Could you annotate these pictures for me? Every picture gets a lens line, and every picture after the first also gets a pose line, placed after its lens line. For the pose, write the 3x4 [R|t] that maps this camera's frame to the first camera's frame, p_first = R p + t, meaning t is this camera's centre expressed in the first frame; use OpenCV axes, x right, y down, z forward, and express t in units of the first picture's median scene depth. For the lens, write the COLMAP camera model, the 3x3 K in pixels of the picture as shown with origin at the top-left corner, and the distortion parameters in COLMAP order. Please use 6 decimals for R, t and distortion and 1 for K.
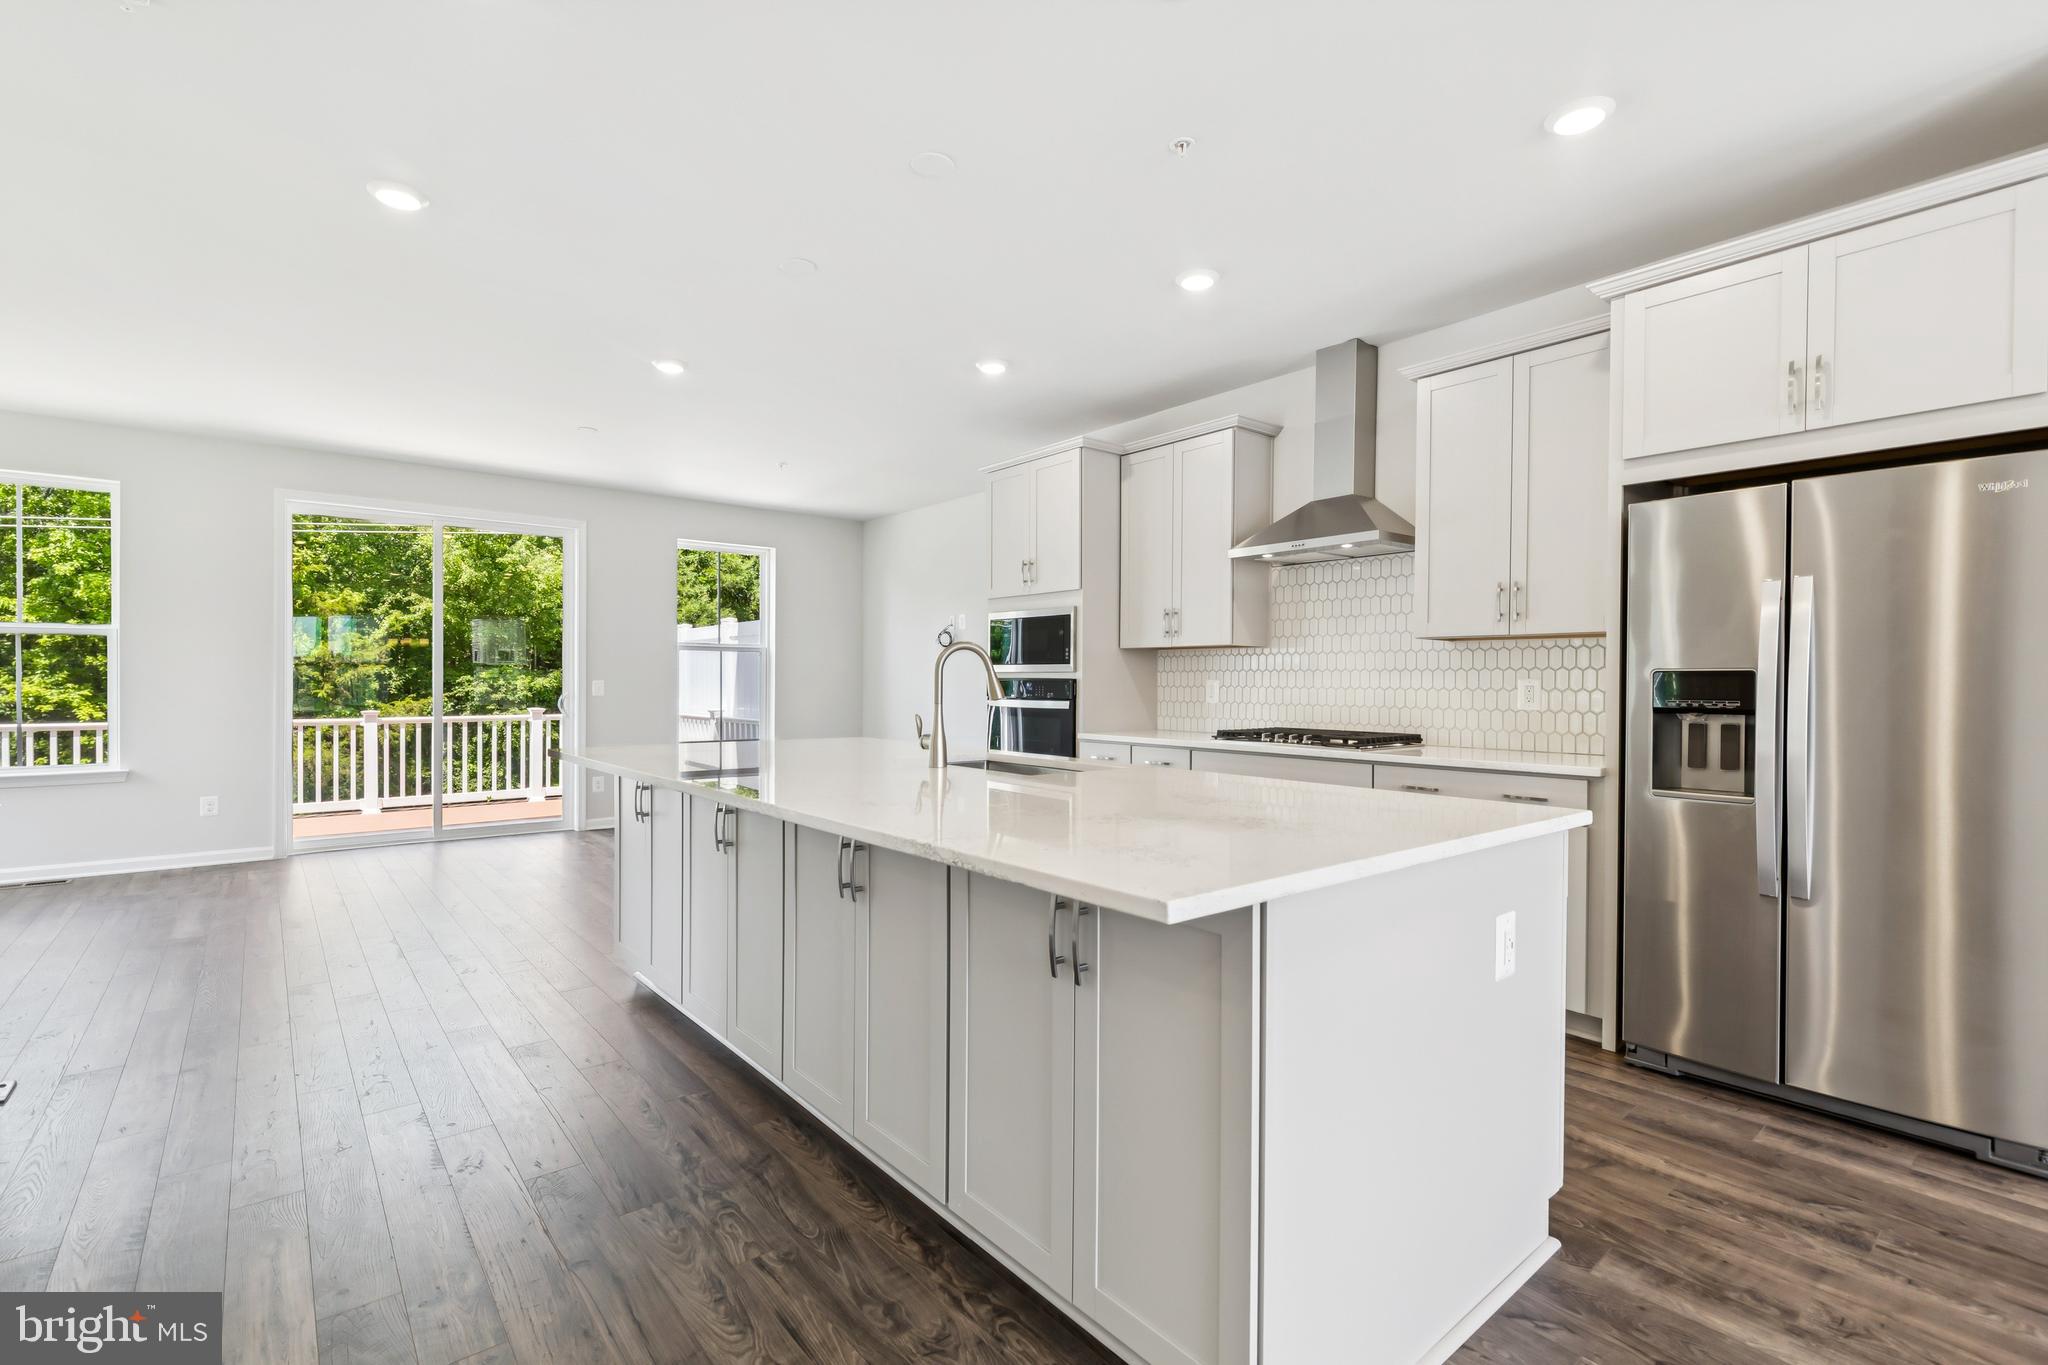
lens RADIAL K [[926.4, 0, 1019.9], [0, 926.4, 681.5], [0, 0, 1]] dist [0.010015, -0.002140]
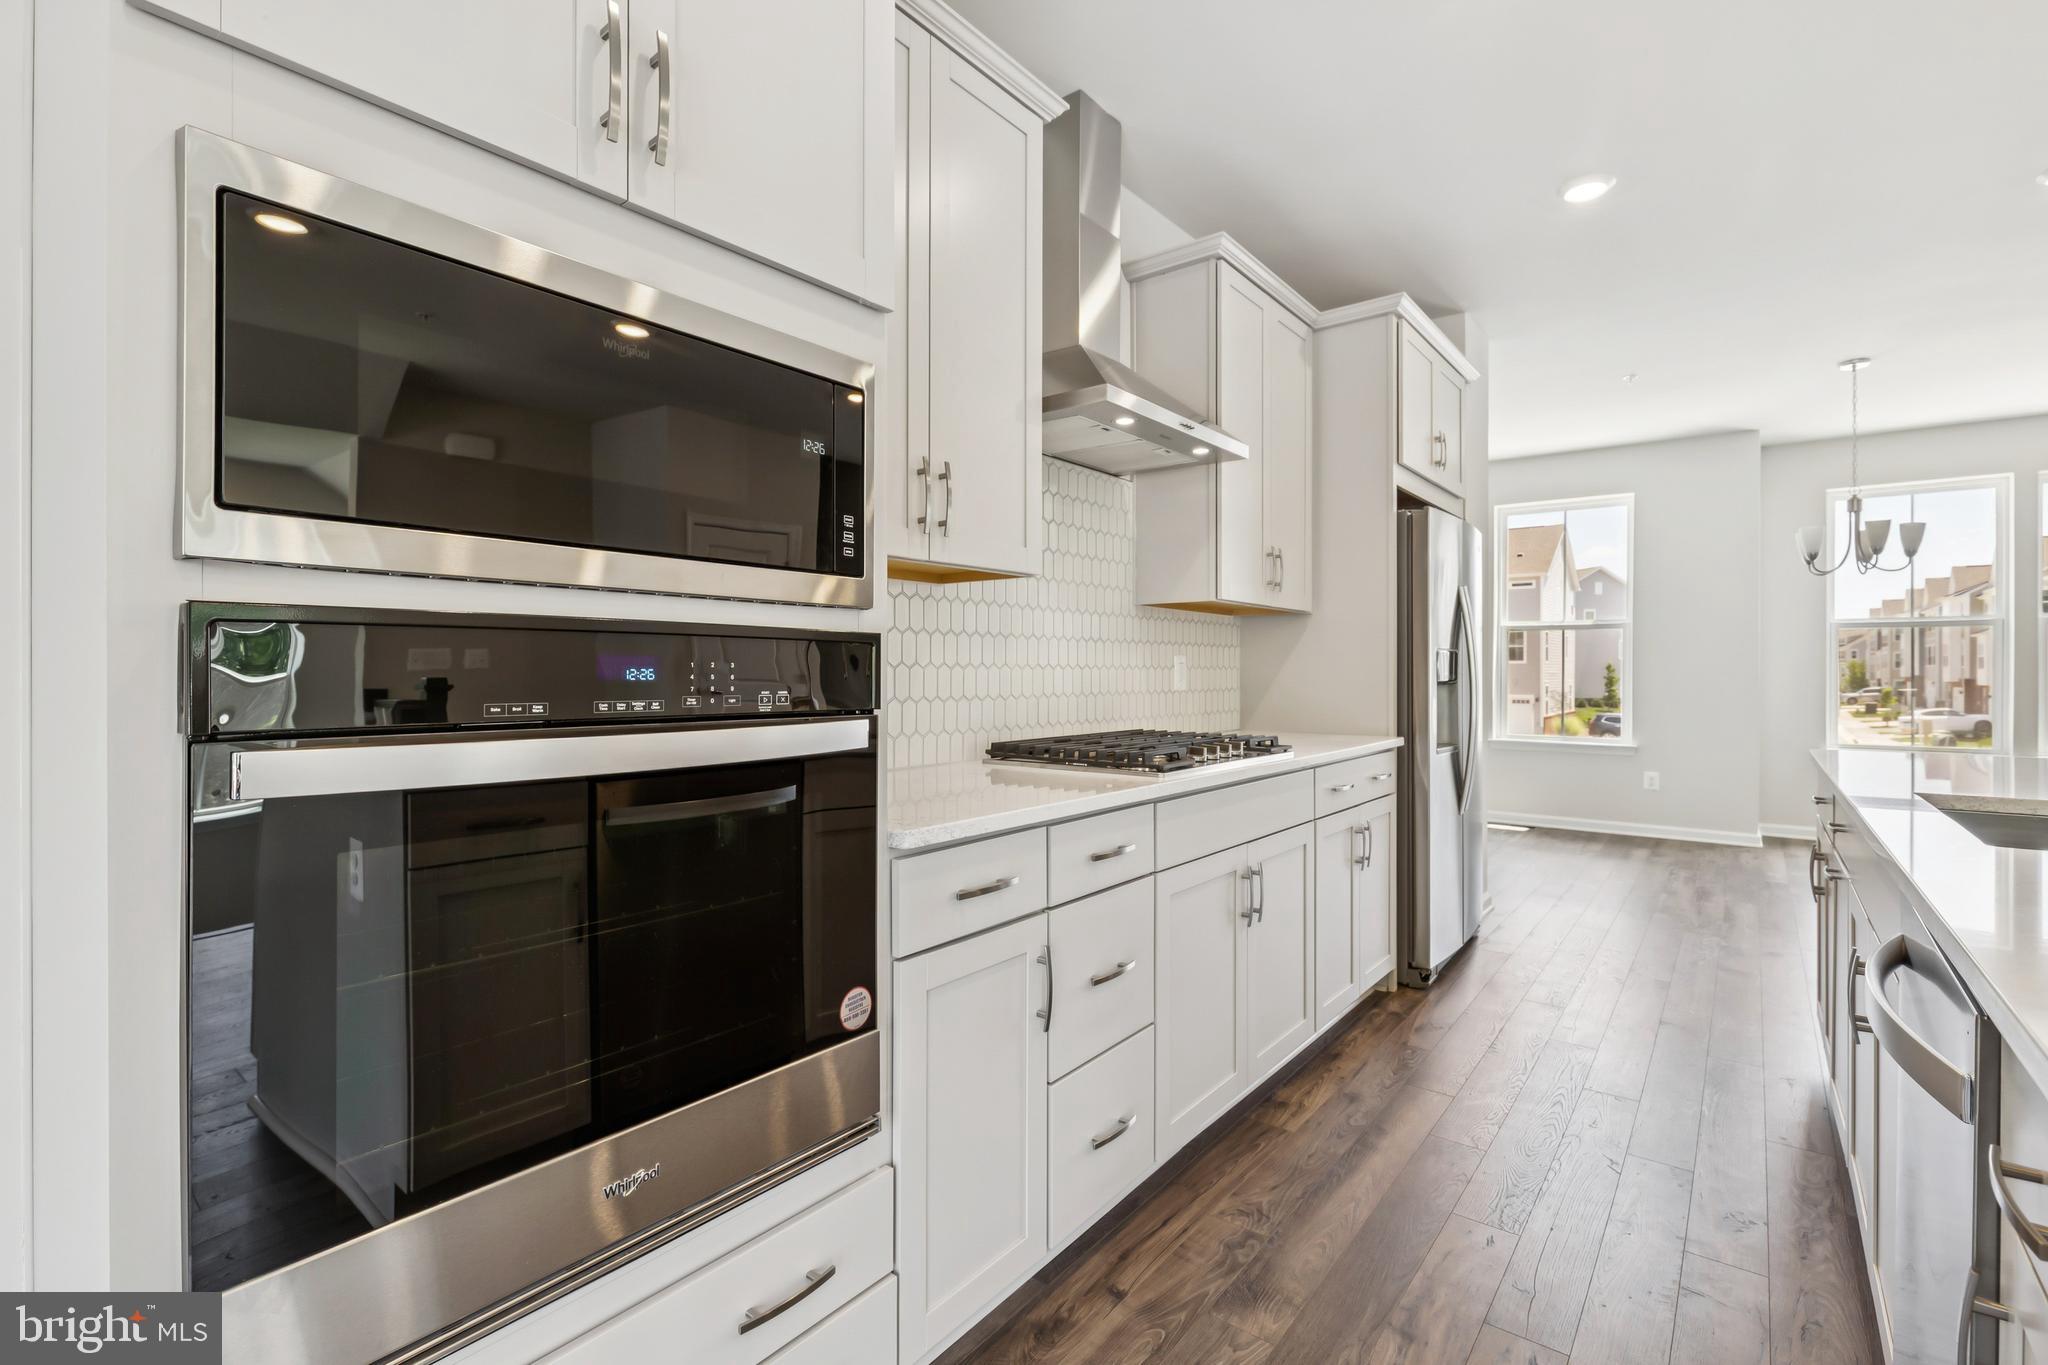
lens RADIAL K [[926.4, 0, 1016.0], [0, 926.4, 669.7], [0, 0, 1]] dist [0.010015, -0.002140]
pose [[-0.212262, -0.004817, 0.977201, -0.155220], [-0.003287, 0.999986, 0.004215, 0.004262], [-0.977207, -0.002317, -0.212275, 0.733146]]
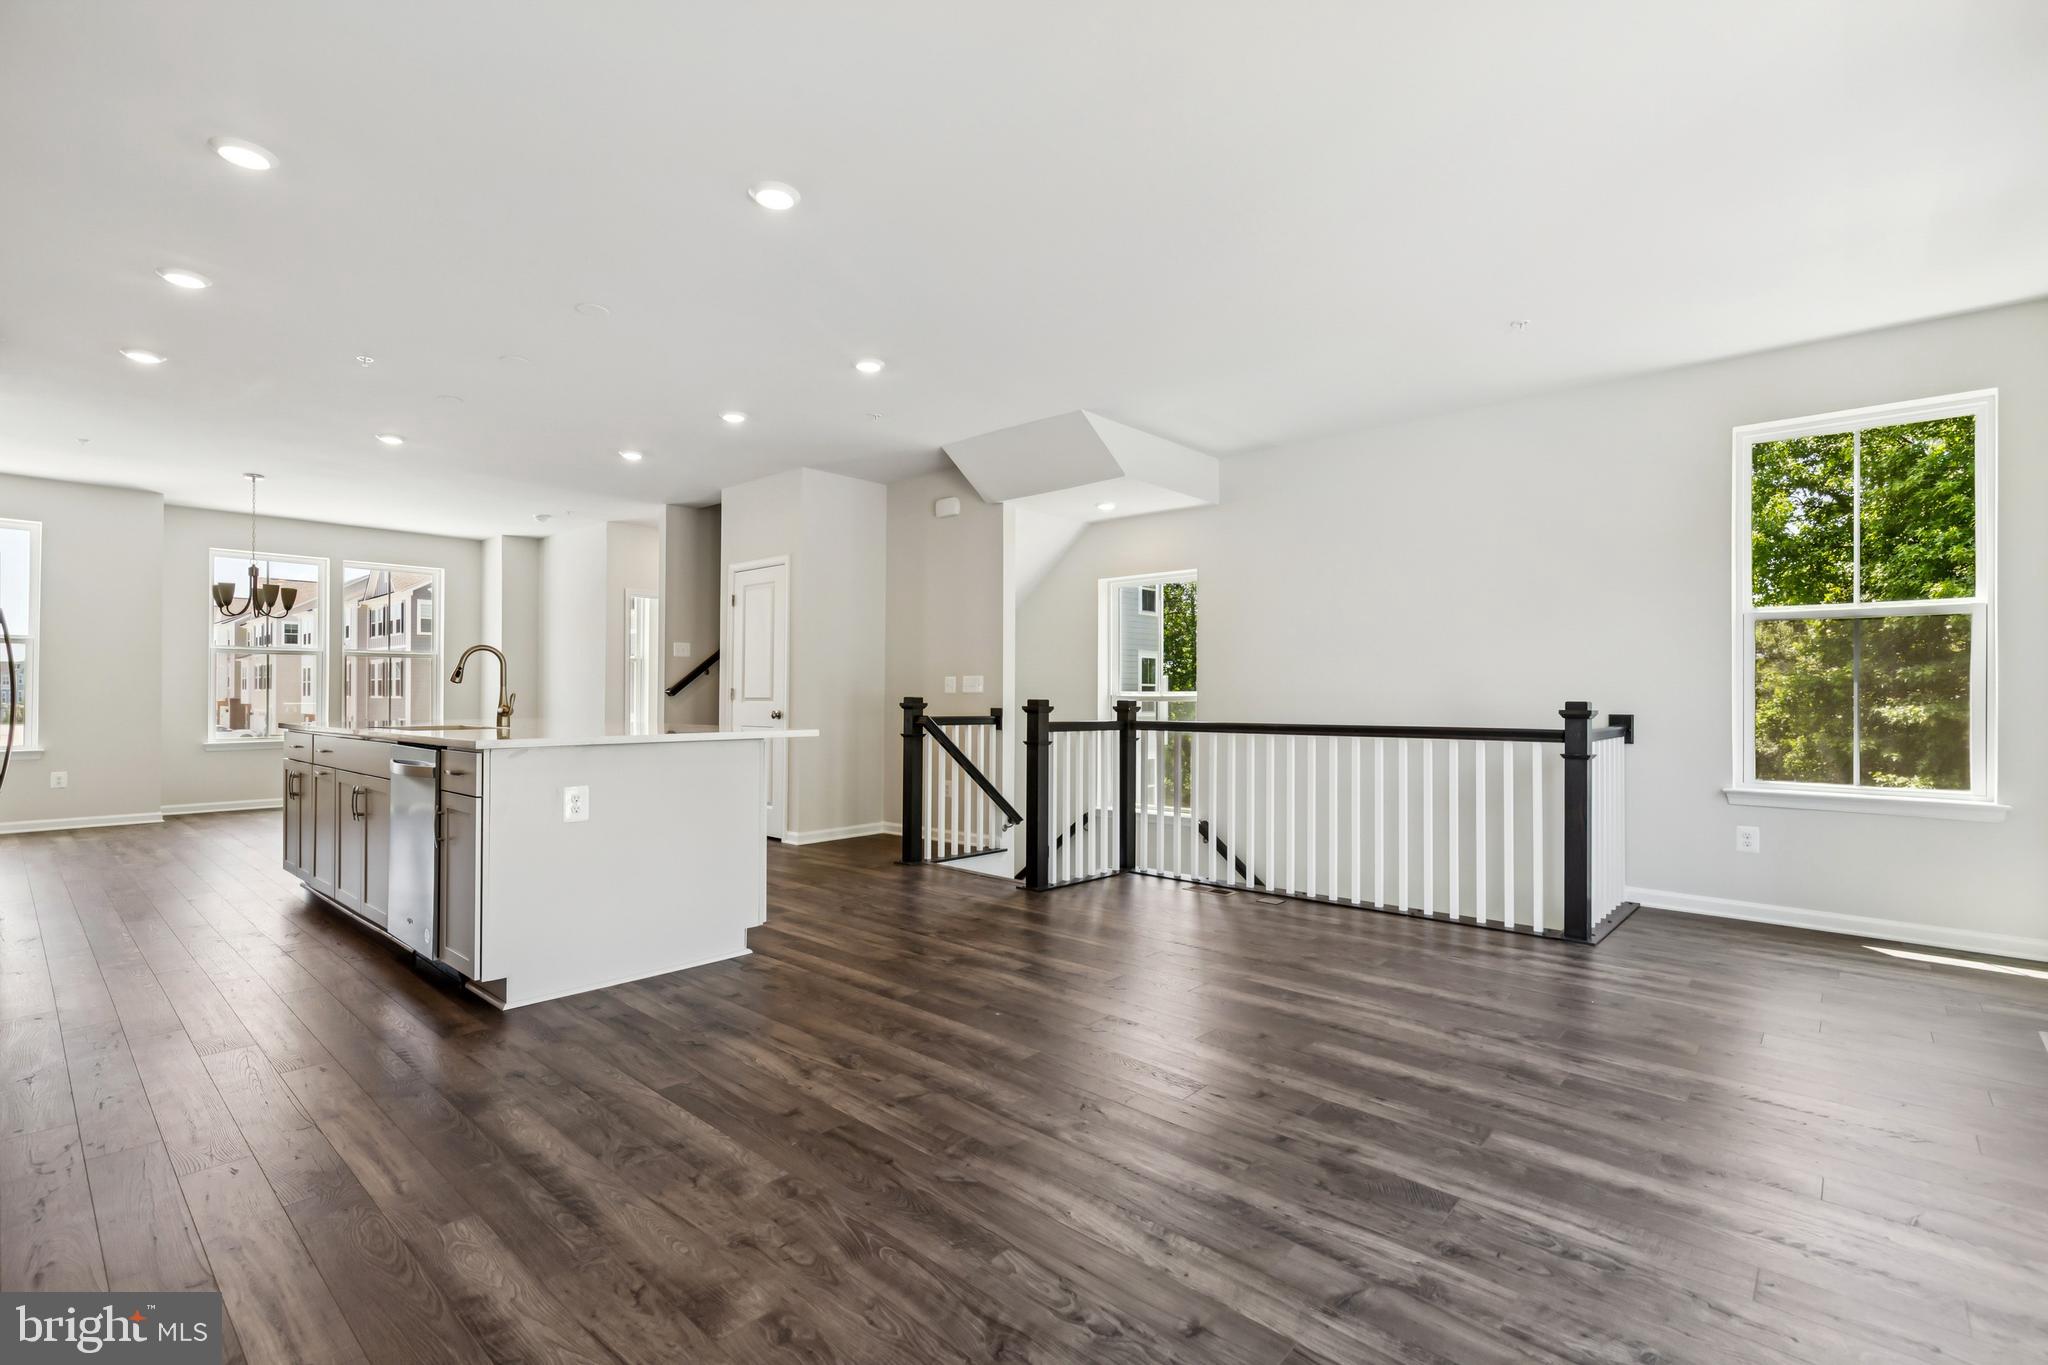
lens RADIAL K [[926.4, 0, 1021.0], [0, 926.4, 689.9], [0, 0, 1]] dist [0.010015, -0.002140]
pose [[-0.989392, -0.008641, -0.145011, -0.304215], [-0.007696, 0.999945, -0.007077, 0.015004], [0.145064, -0.005886, -0.989405, 1.126725]]
